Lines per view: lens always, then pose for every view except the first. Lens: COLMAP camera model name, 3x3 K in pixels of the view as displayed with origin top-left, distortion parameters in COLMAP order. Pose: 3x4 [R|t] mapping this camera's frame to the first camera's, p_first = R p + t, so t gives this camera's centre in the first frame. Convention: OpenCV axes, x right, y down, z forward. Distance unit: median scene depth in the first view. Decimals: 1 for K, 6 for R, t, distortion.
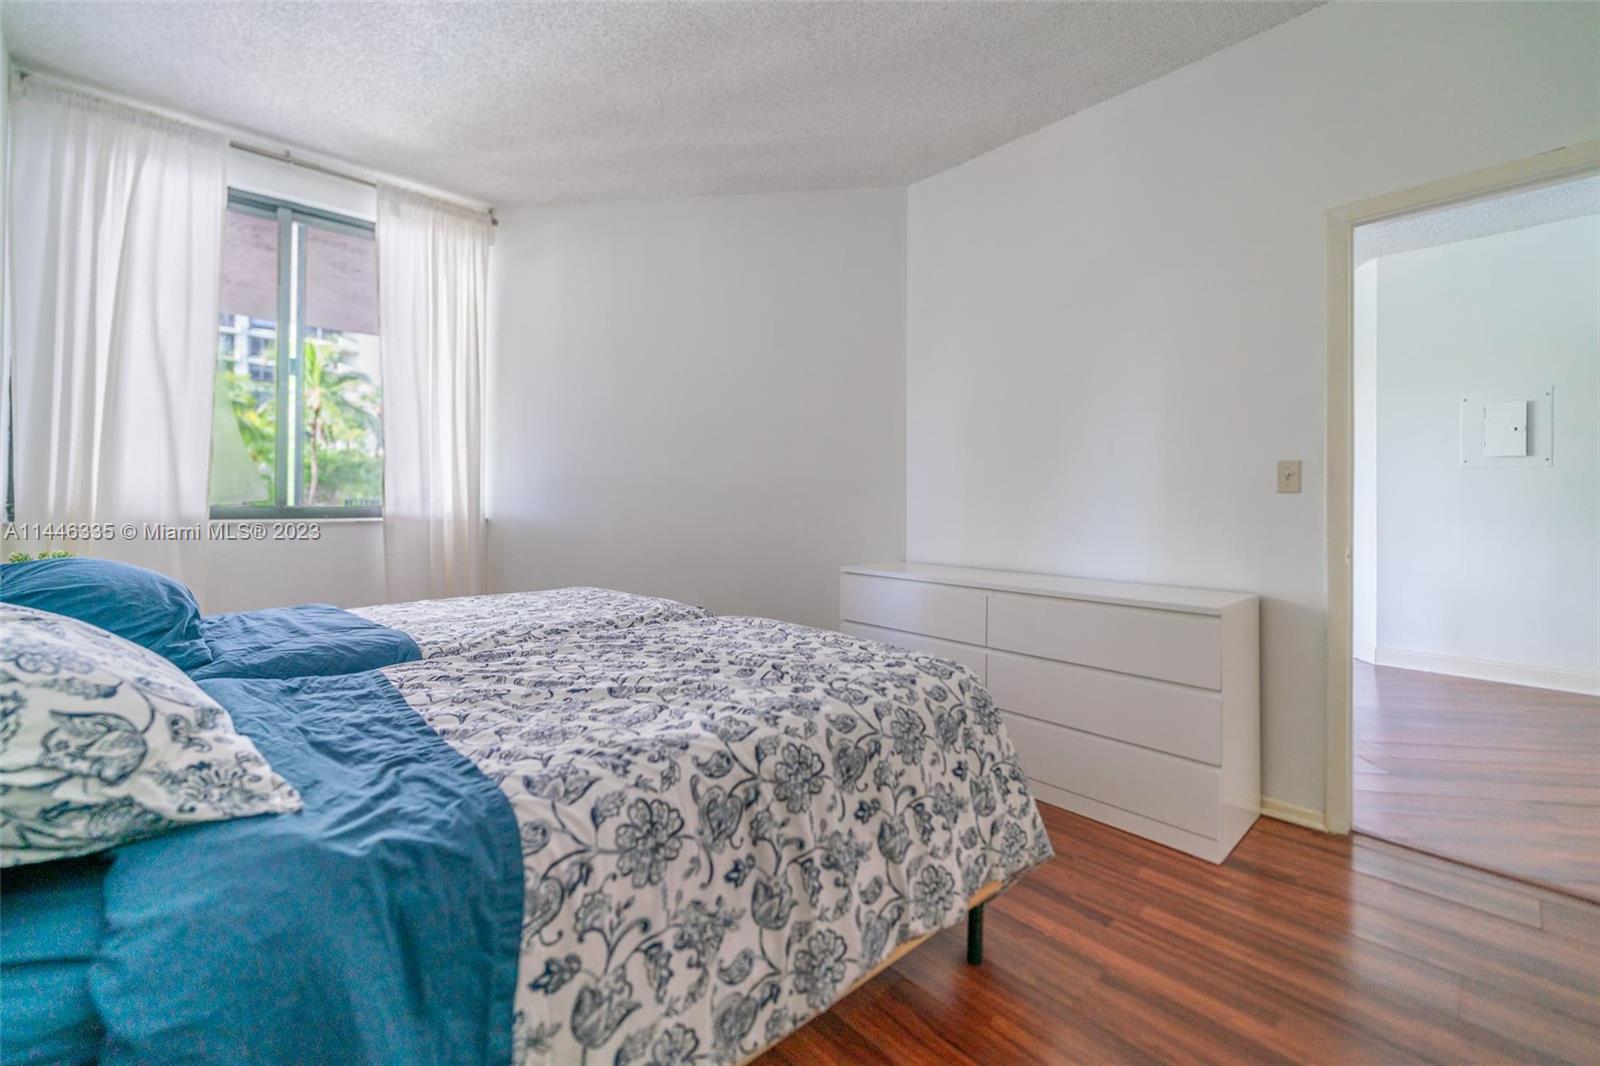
lens RADIAL K [[672.2, 0, 804.5], [0, 672.2, 491.3], [0, 0, 1]] dist [0.002426, -0.000375]
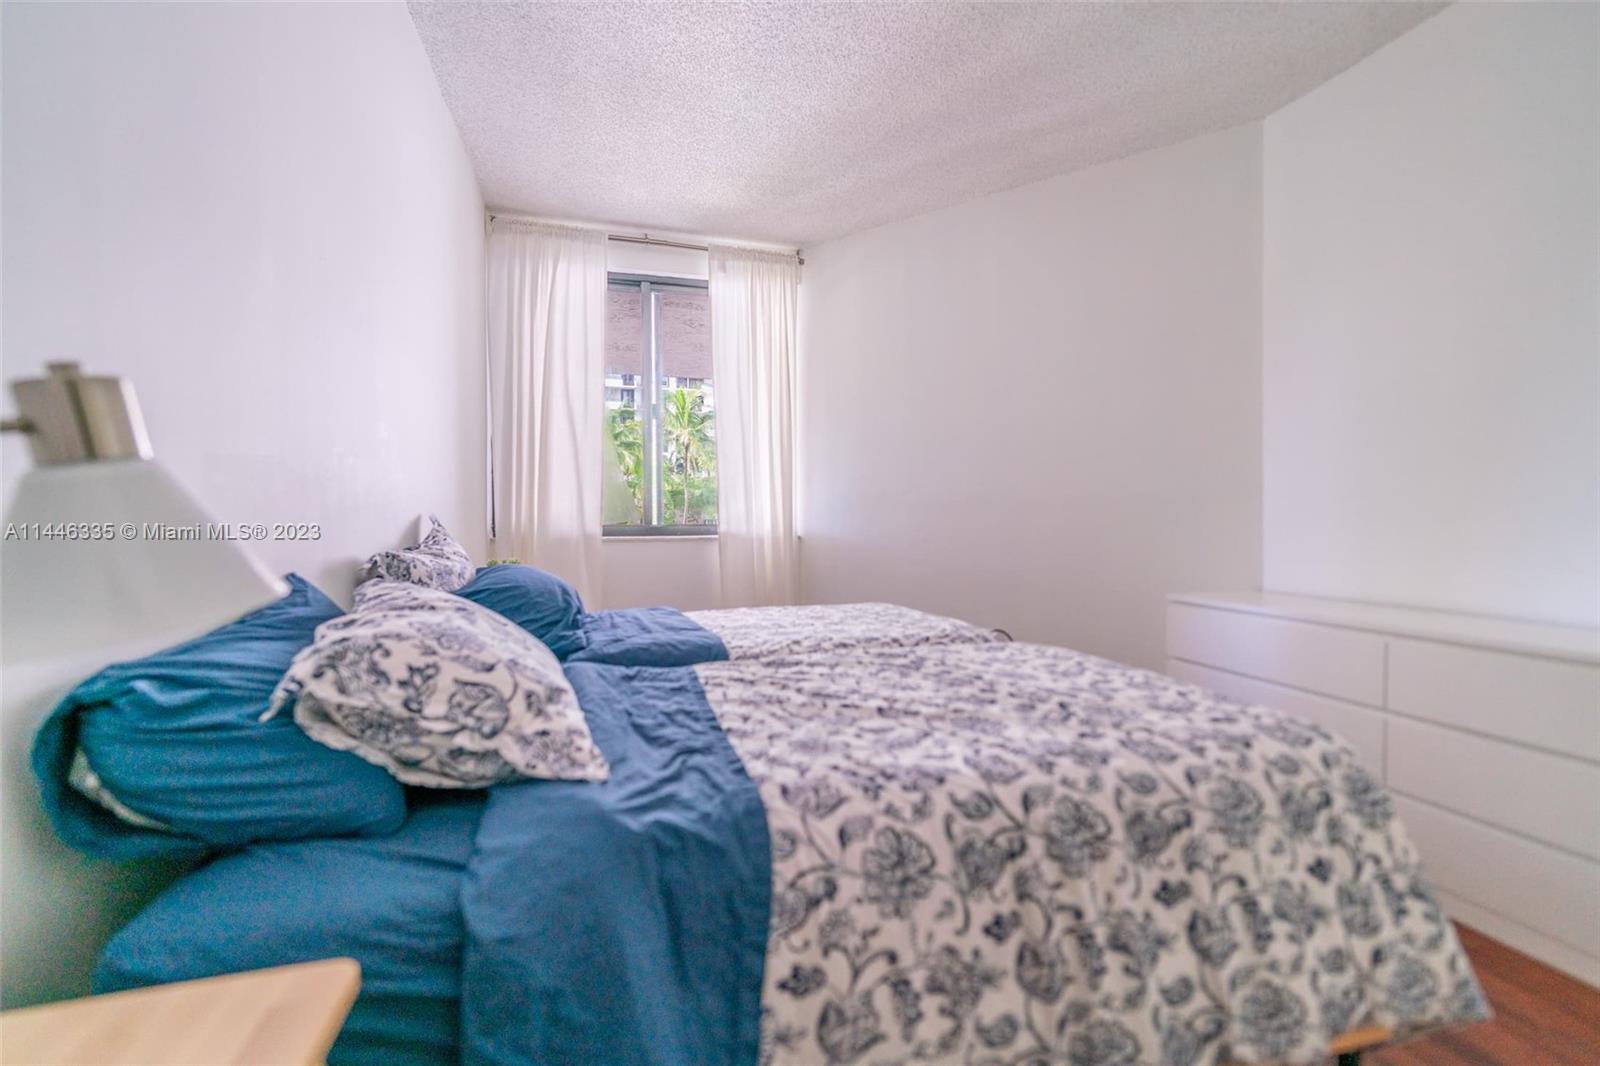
lens RADIAL K [[672.2, 0, 792.9], [0, 672.2, 526.2], [0, 0, 1]] dist [0.002426, -0.000375]
pose [[0.887872, -0.003065, -0.460081, 0.054901], [0.014990, 0.999640, 0.022269, -0.000409], [0.459847, -0.026668, 0.887598, 0.058535]]
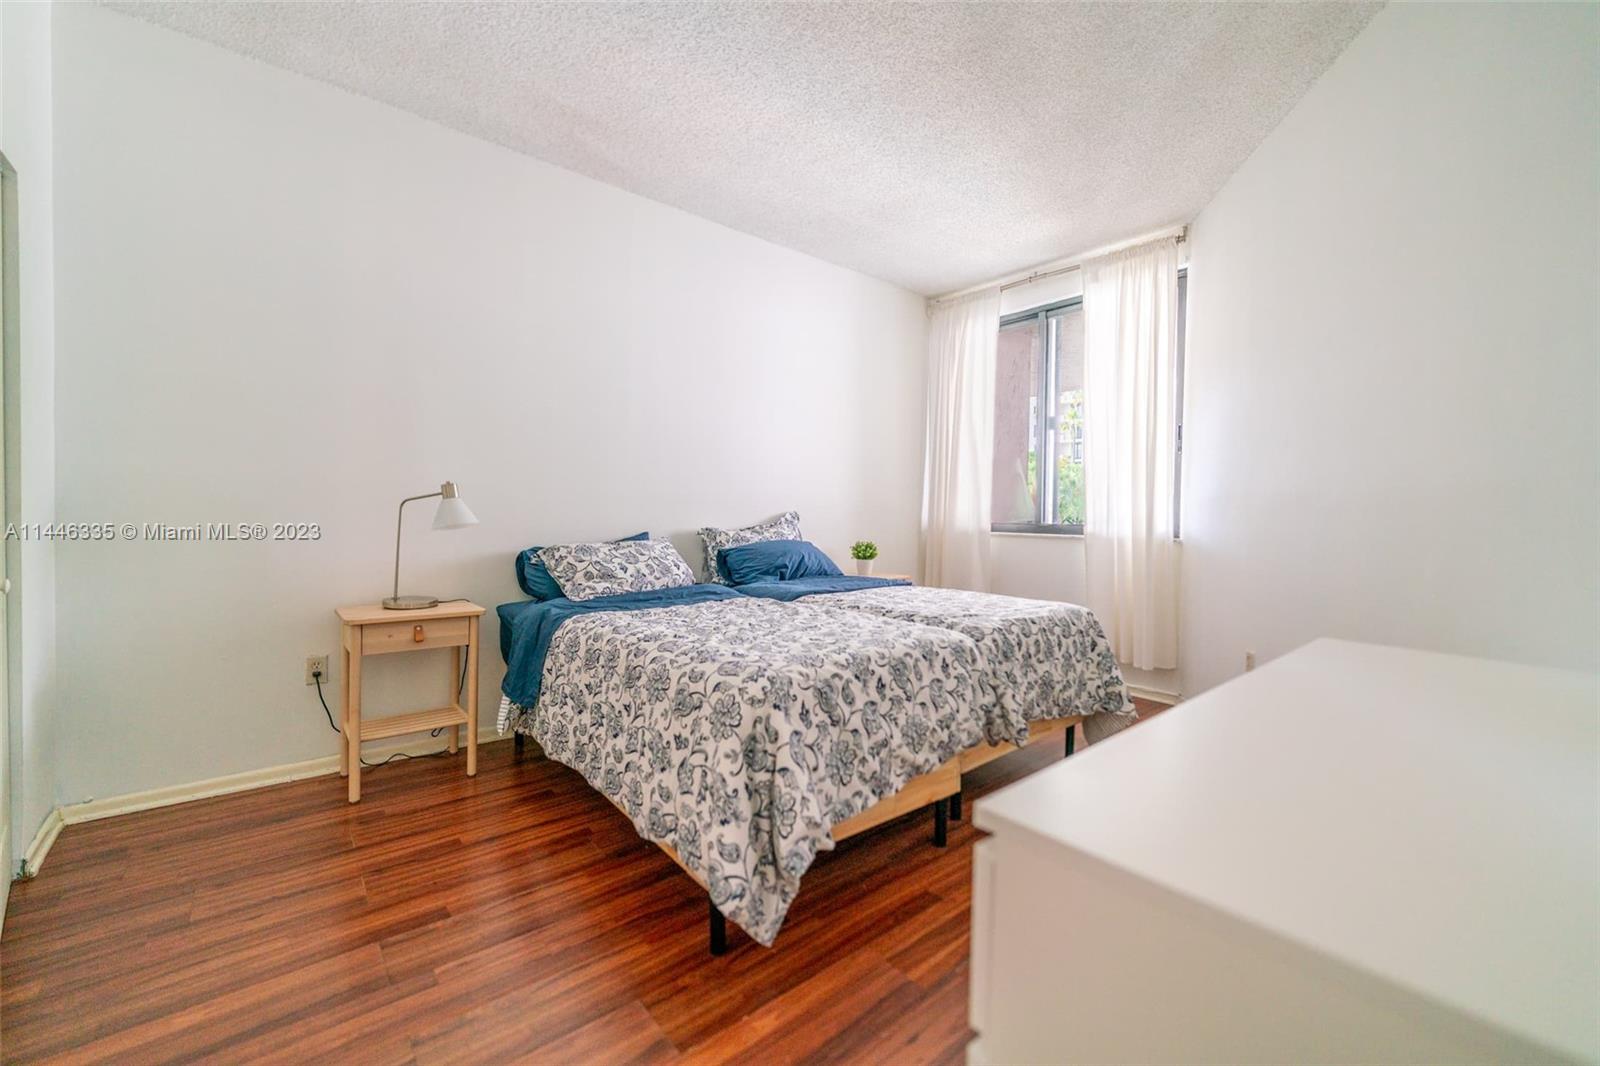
lens RADIAL K [[672.2, 0, 808.0], [0, 672.2, 521.7], [0, 0, 1]] dist [0.002426, -0.000375]
pose [[-0.089069, 0.003861, -0.996018, 1.432904], [-0.005162, 0.999977, 0.004338, 0.027416], [0.996012, 0.005527, -0.089047, 1.380311]]
